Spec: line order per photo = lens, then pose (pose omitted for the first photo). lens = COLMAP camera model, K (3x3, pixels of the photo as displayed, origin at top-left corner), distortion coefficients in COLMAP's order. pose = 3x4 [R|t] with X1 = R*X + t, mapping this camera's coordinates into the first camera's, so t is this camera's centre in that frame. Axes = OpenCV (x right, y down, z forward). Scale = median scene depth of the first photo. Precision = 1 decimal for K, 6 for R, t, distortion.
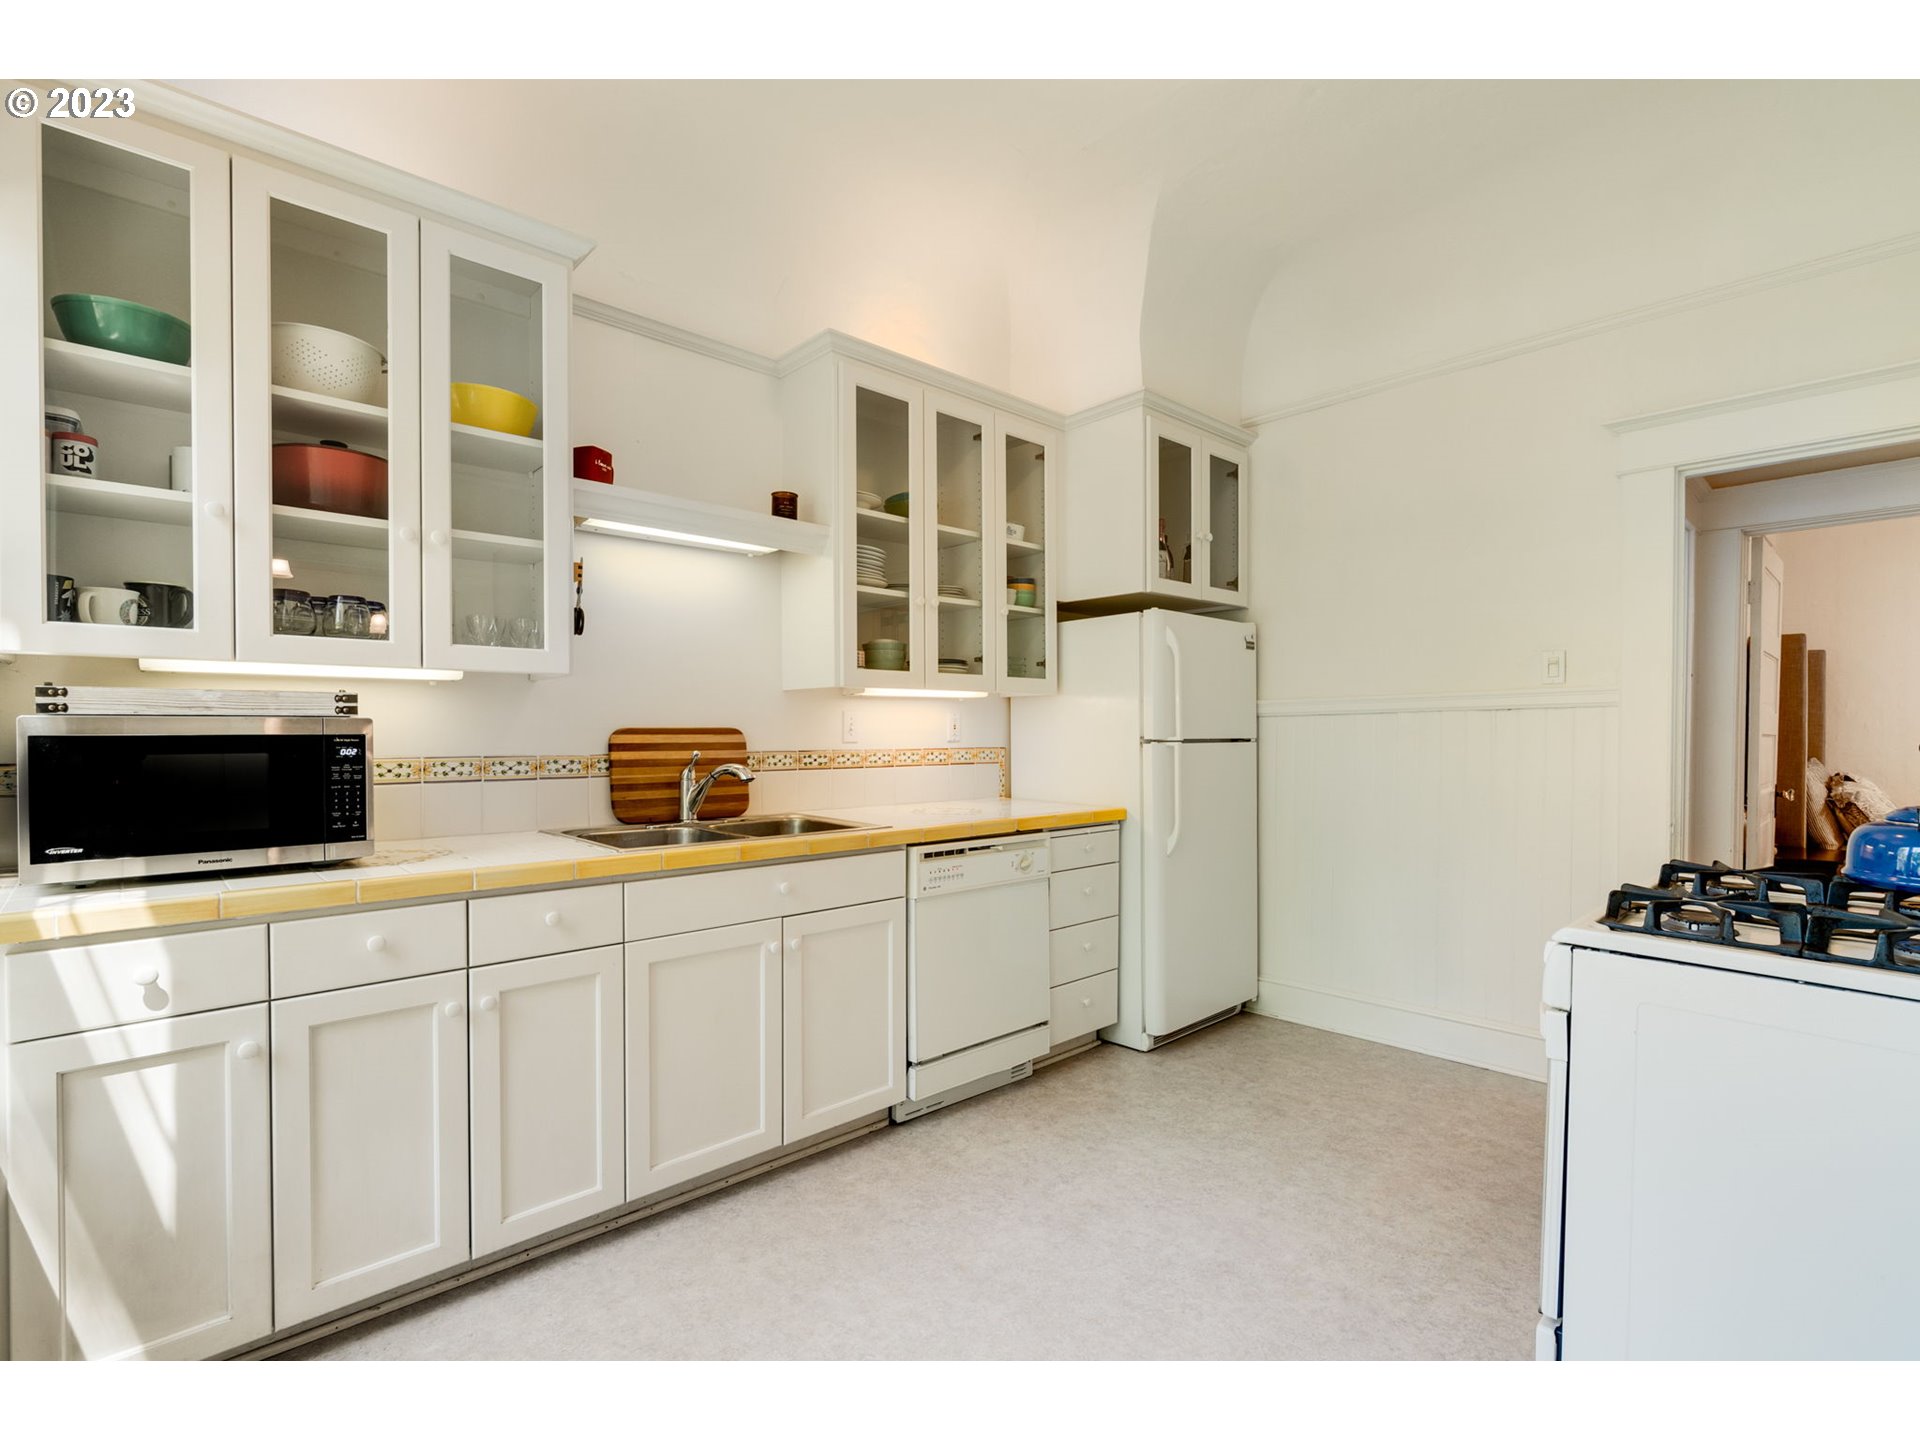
lens RADIAL K [[896.5, 0, 967.5], [0, 896.5, 720.6], [0, 0, 1]] dist [-0.004794, 0.000647]
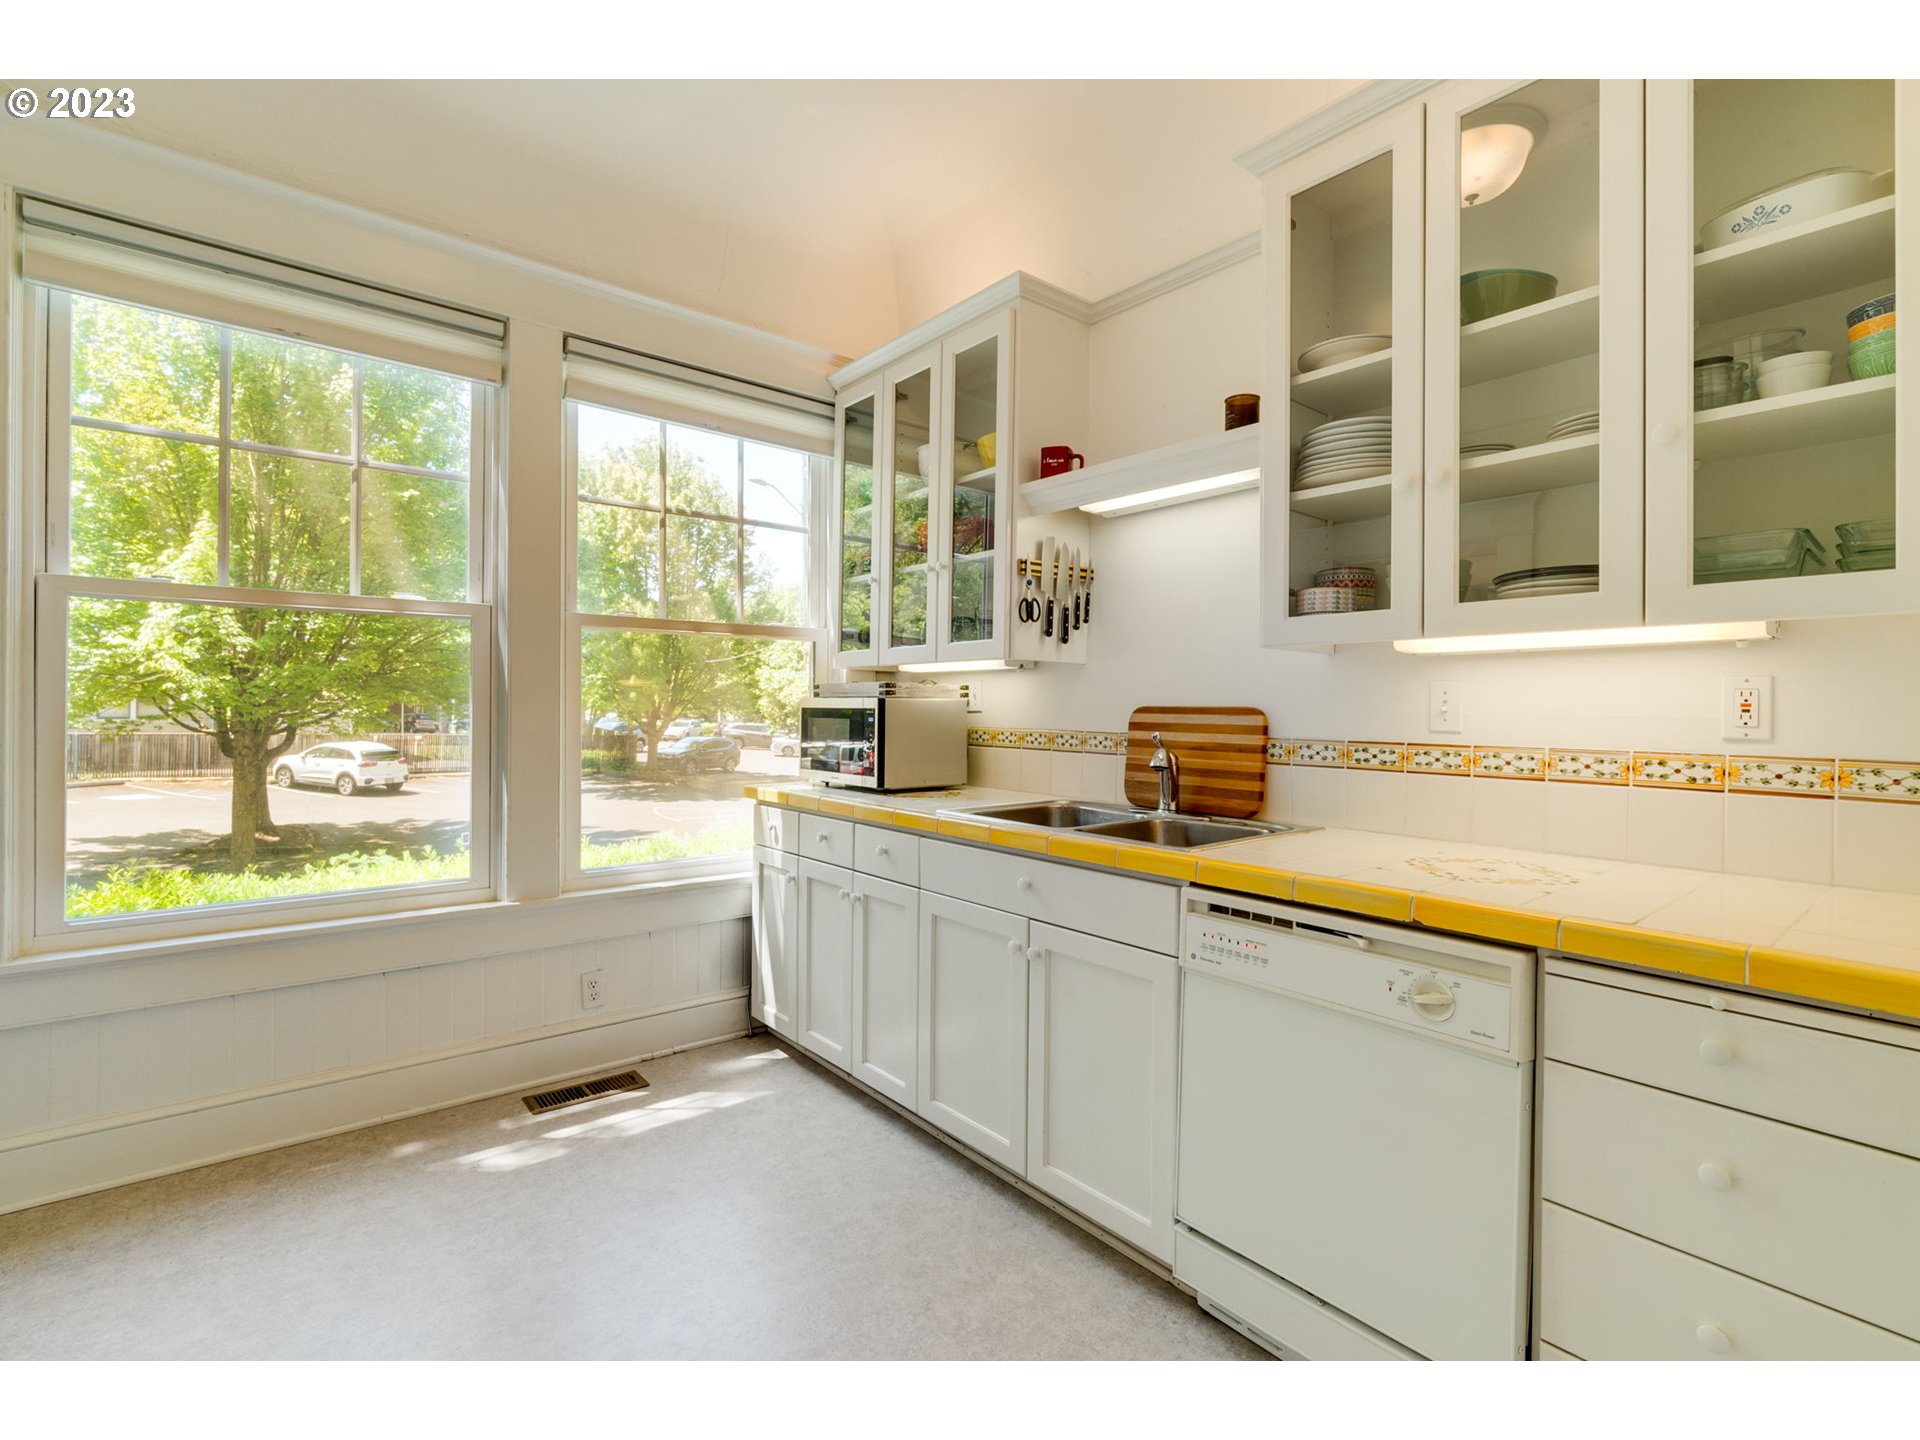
lens RADIAL K [[896.5, 0, 968.8], [0, 896.5, 712.0], [0, 0, 1]] dist [-0.004794, 0.000647]
pose [[-0.067288, -0.003309, -0.997728, 0.537293], [-0.007200, 0.999970, -0.002831, 0.016637], [0.997708, 0.006993, -0.067310, 0.798789]]
